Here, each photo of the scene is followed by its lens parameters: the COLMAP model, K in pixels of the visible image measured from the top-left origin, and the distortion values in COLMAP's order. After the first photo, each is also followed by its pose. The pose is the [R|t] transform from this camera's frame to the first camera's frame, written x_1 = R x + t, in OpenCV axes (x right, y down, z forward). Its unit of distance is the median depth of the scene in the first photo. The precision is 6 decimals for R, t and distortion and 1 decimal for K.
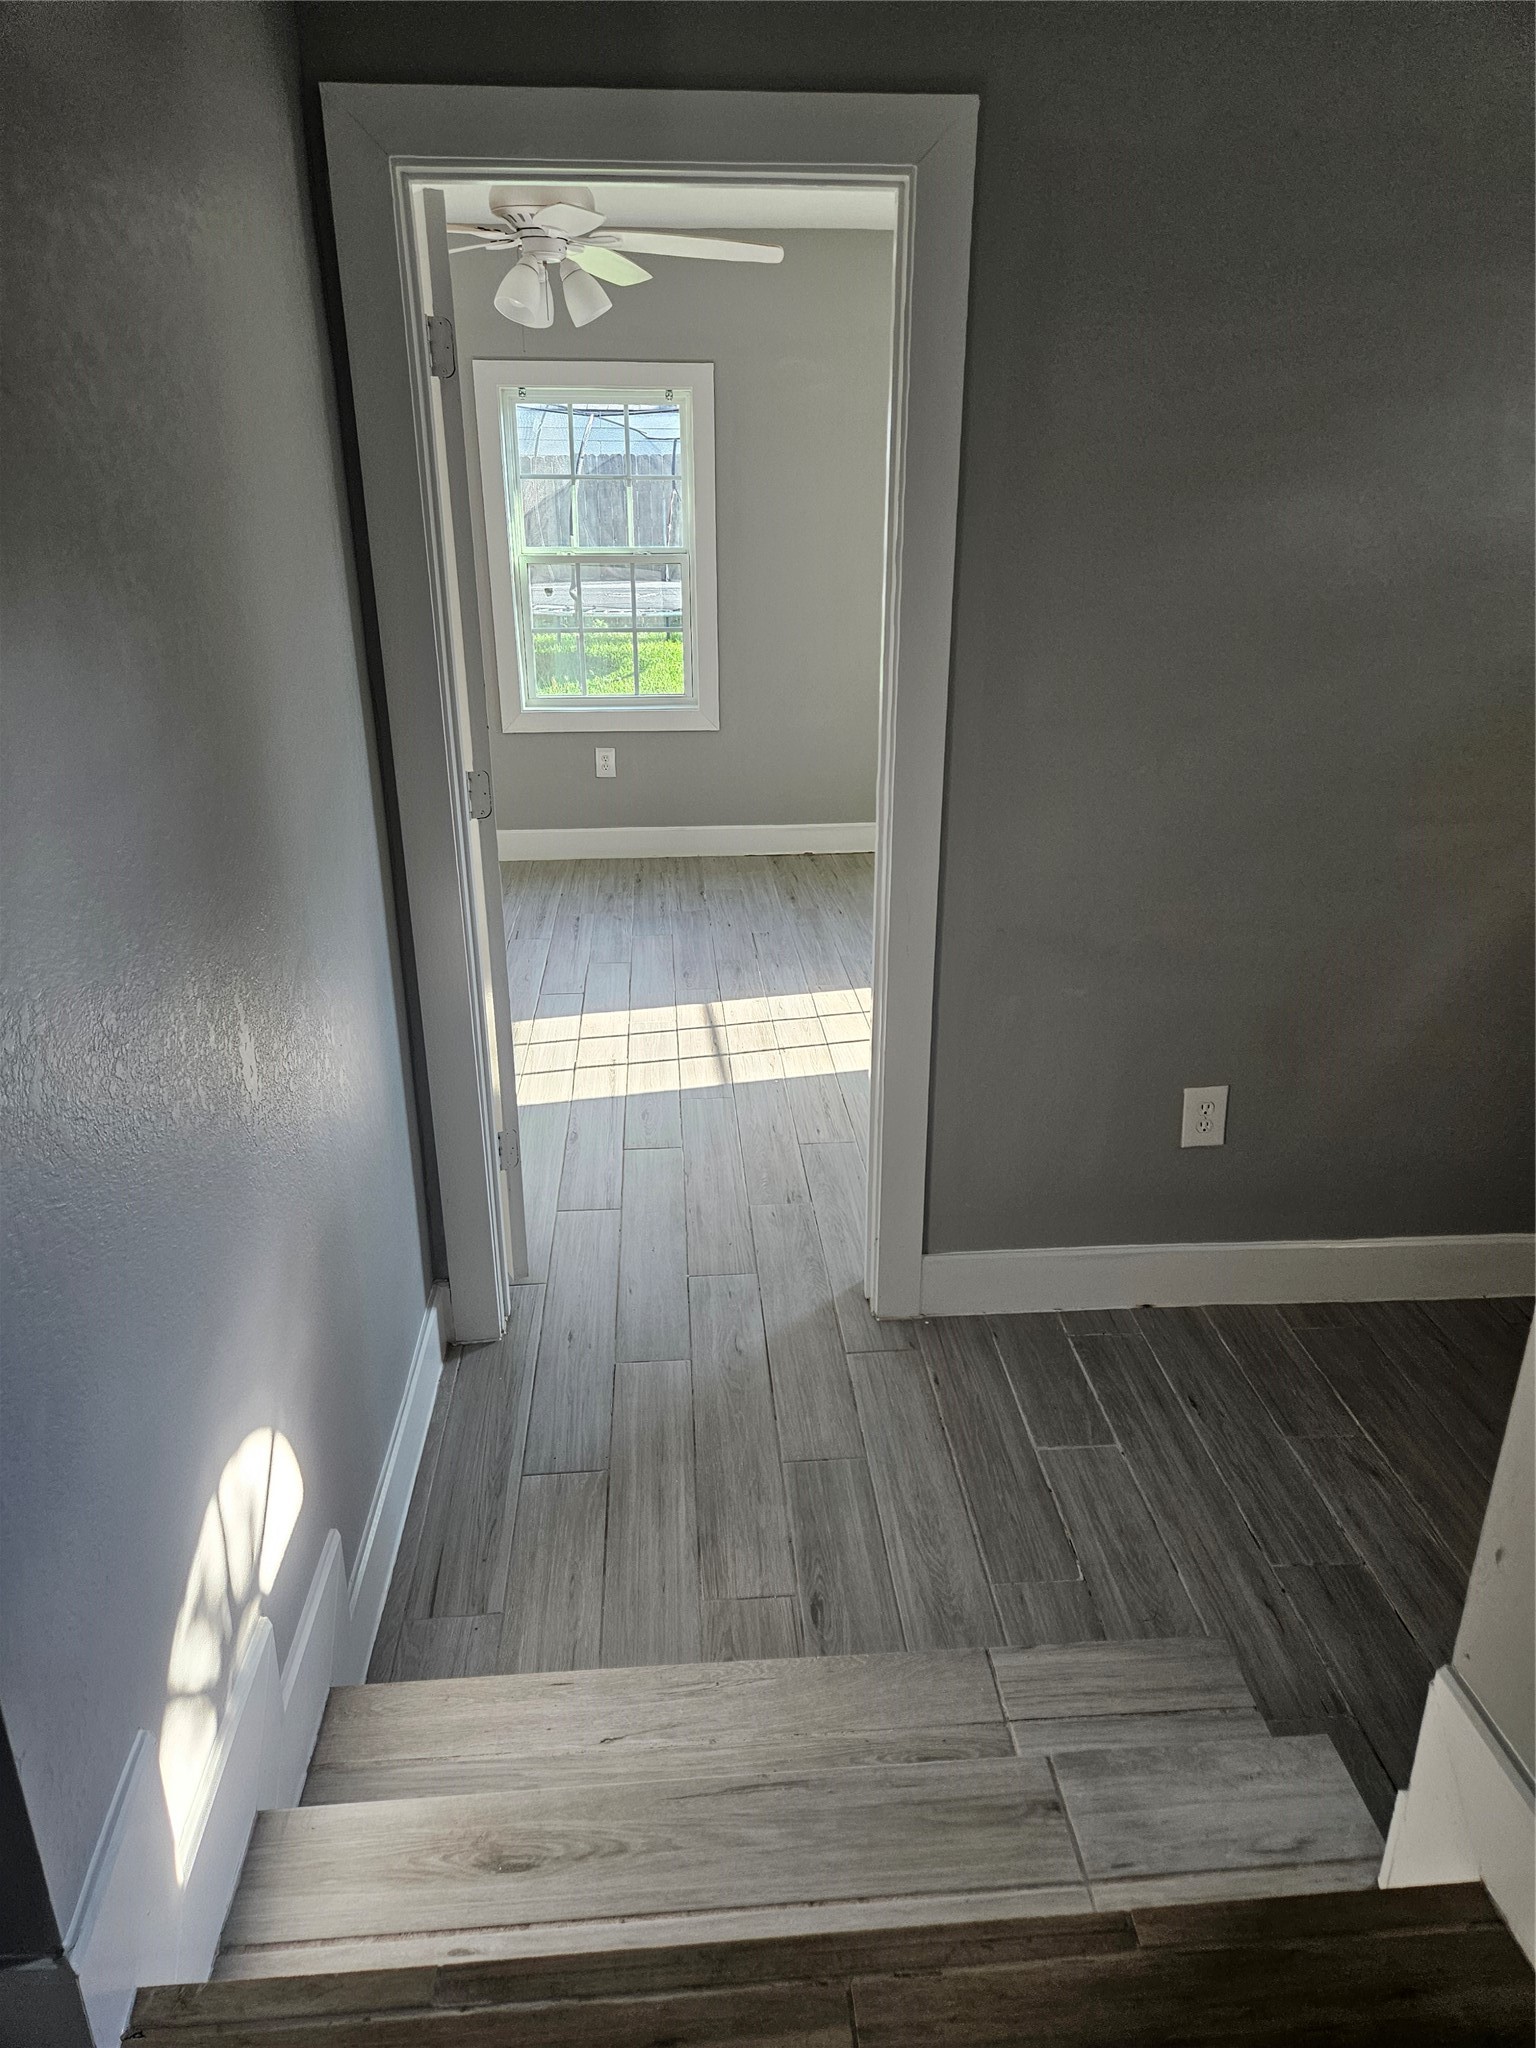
lens RADIAL K [[1358.2, 0, 768.5], [0, 1358.2, 1015.6], [0, 0, 1]] dist [0.084953, -0.076970]
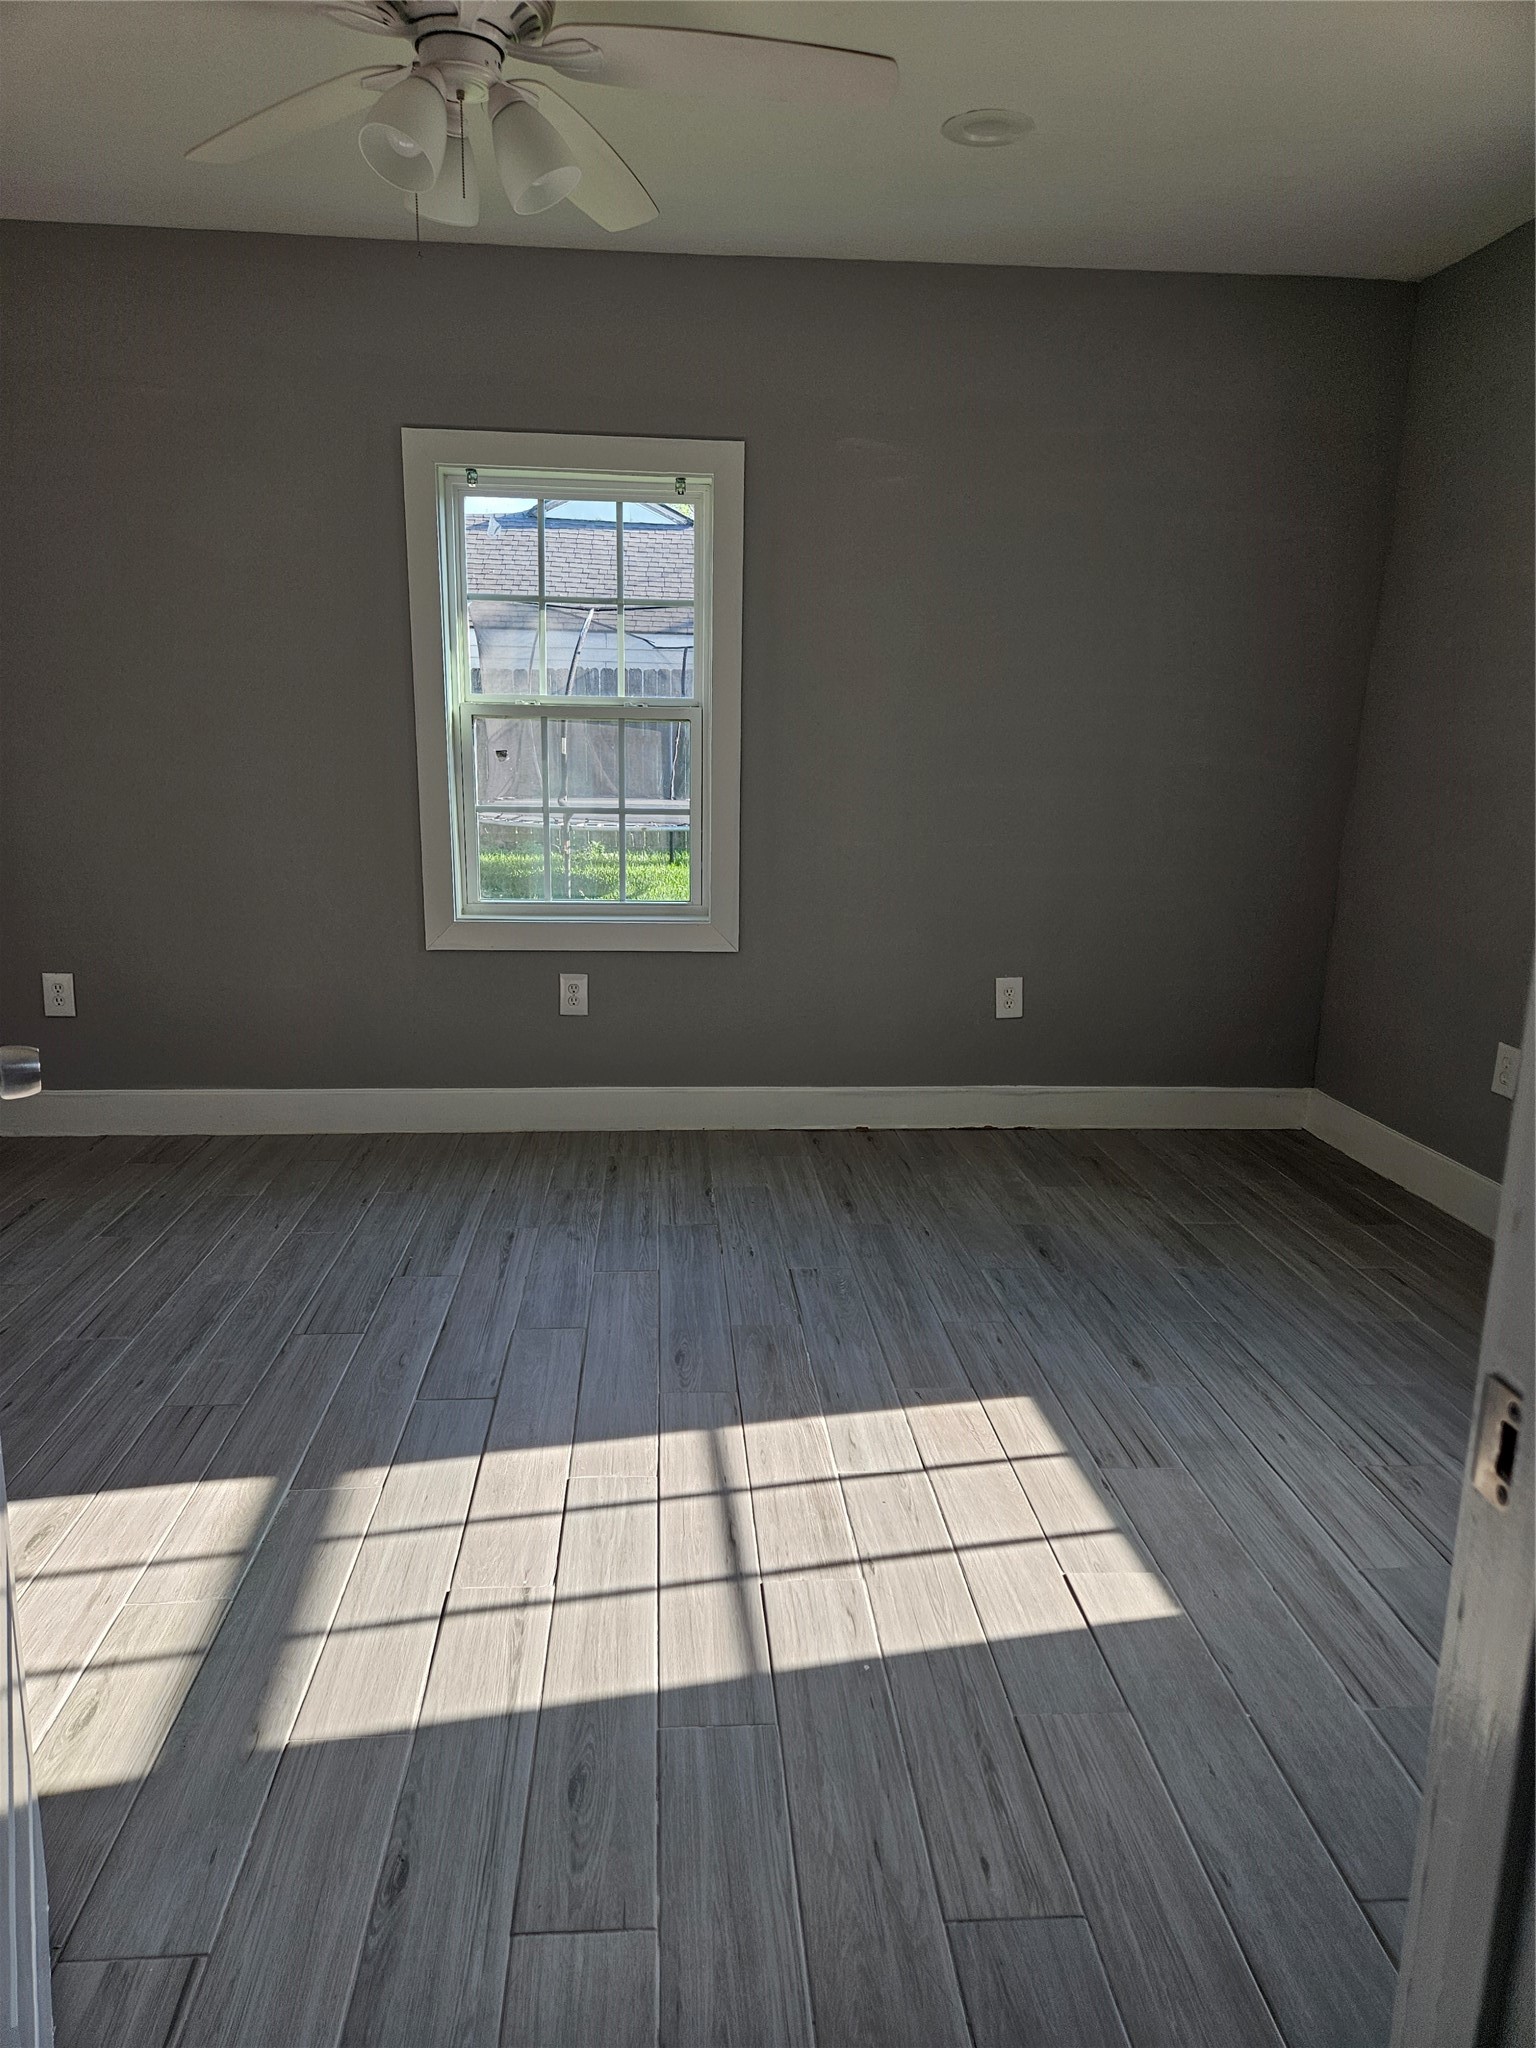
lens RADIAL K [[1358.2, 0, 768.5], [0, 1358.2, 1015.6], [0, 0, 1]] dist [0.084953, -0.076970]
pose [[0.999803, 0.019773, 0.001547, -0.023952], [-0.019218, 0.985110, -0.170850, -0.066177], [-0.004902, 0.170787, 0.985296, 0.359959]]
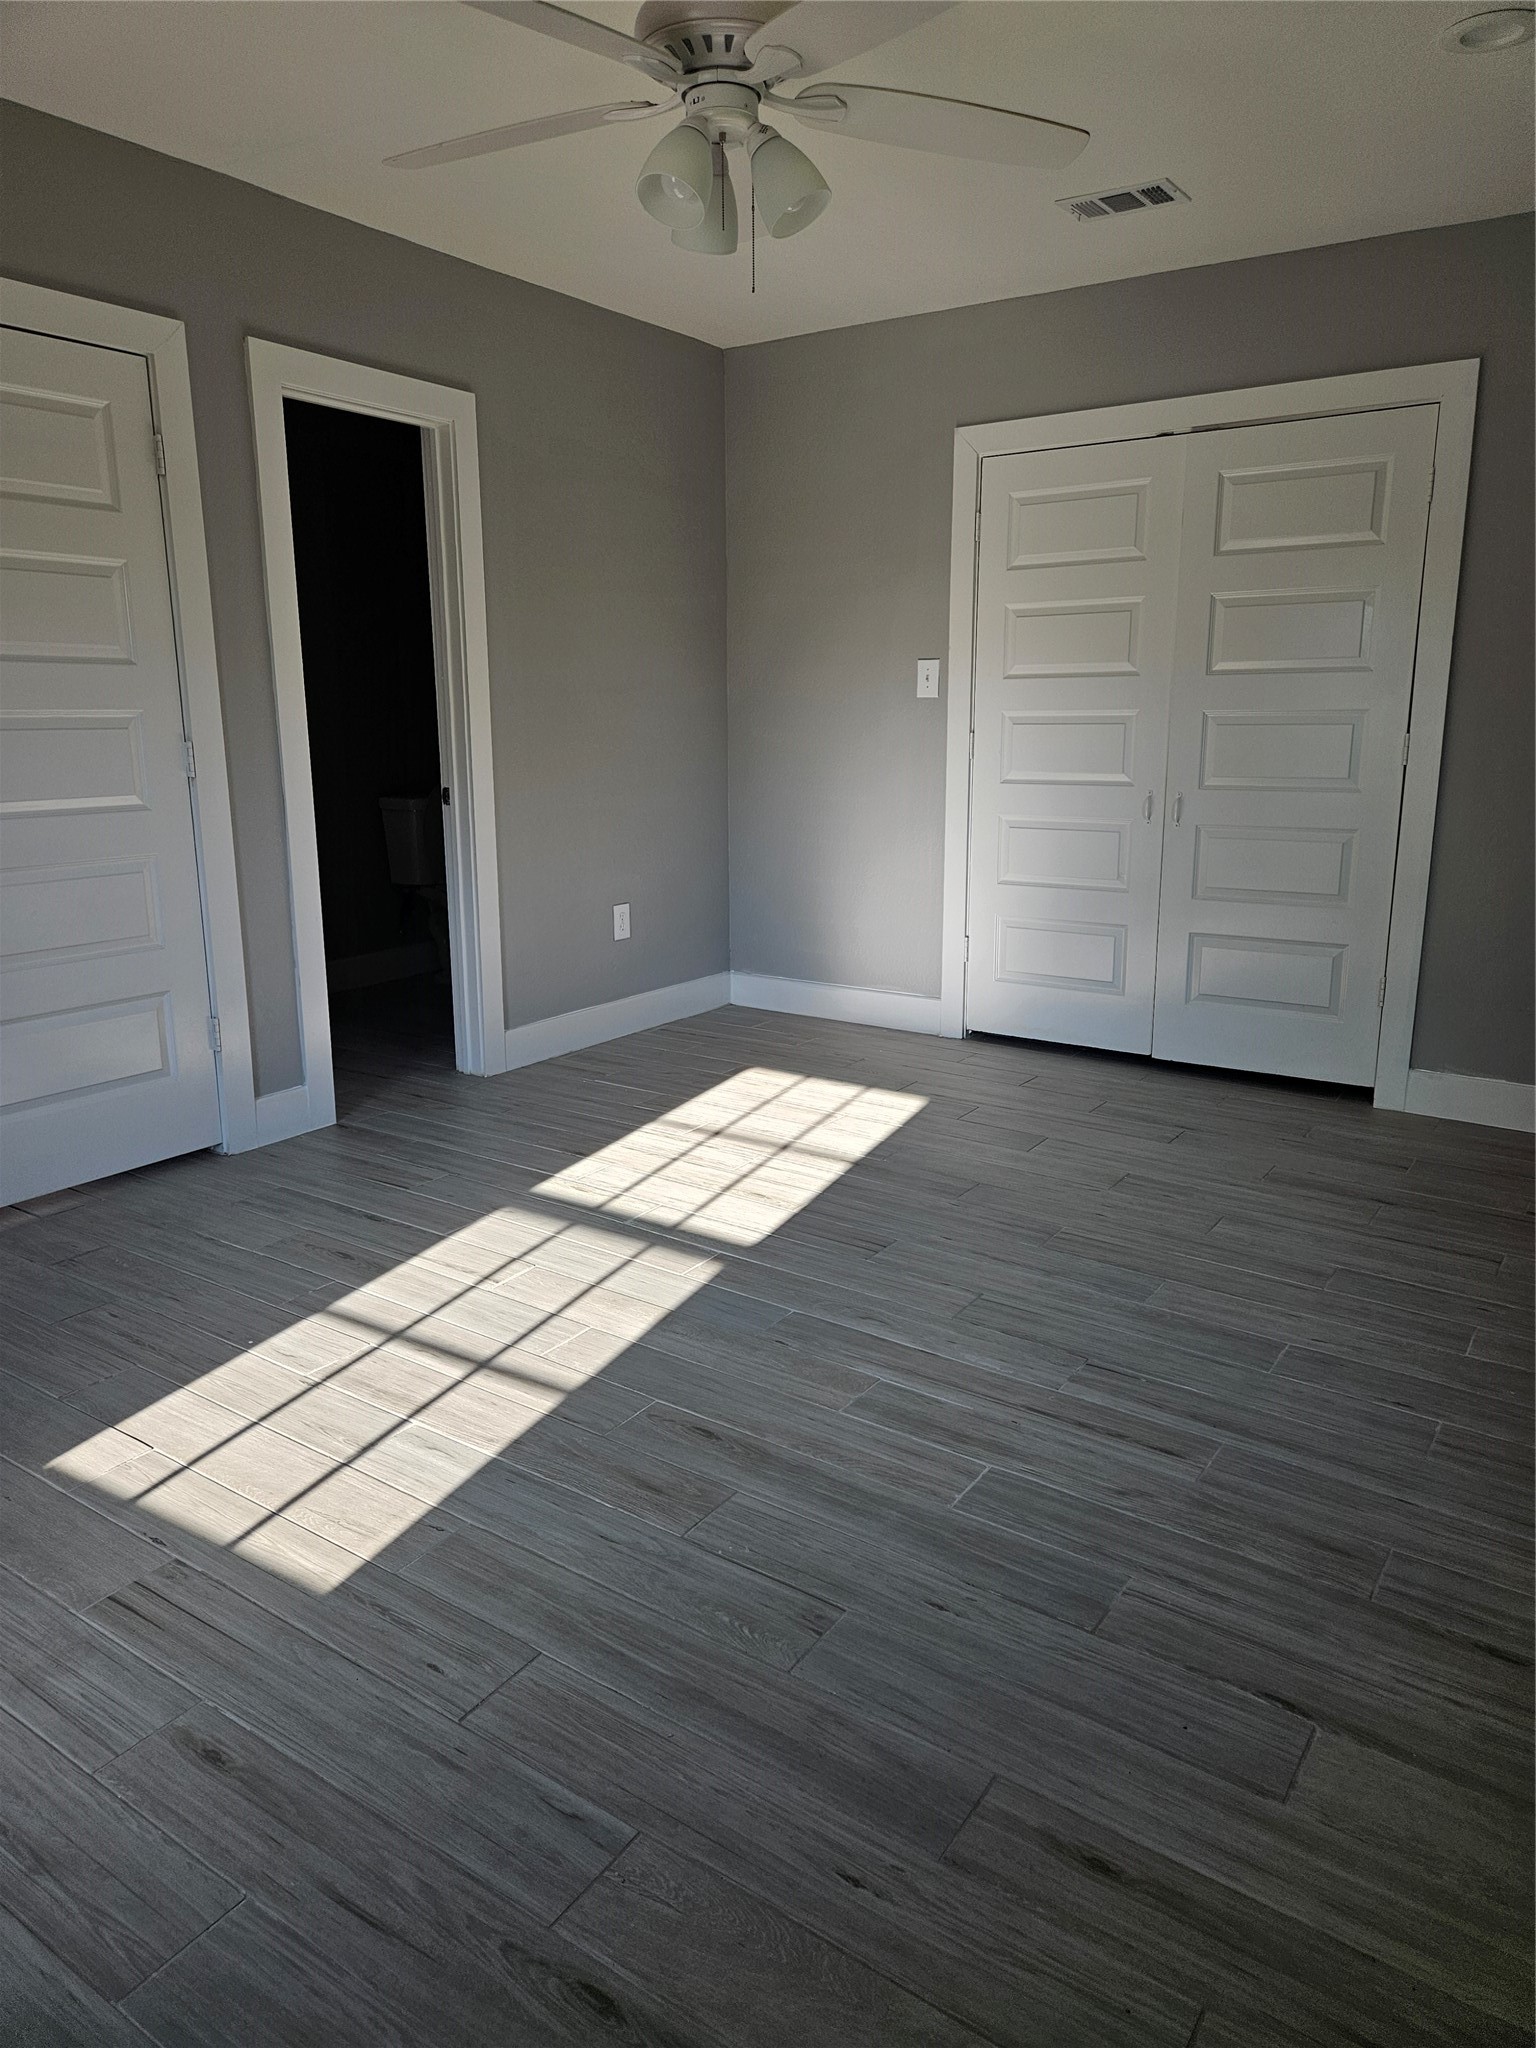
lens RADIAL K [[1358.2, 0, 768.5], [0, 1358.2, 1015.6], [0, 0, 1]] dist [0.084953, -0.076970]
pose [[-0.628294, 0.179109, -0.757077, 0.245769], [-0.290422, 0.848790, 0.441826, -0.344501], [0.721735, 0.497469, -0.481273, 1.046444]]
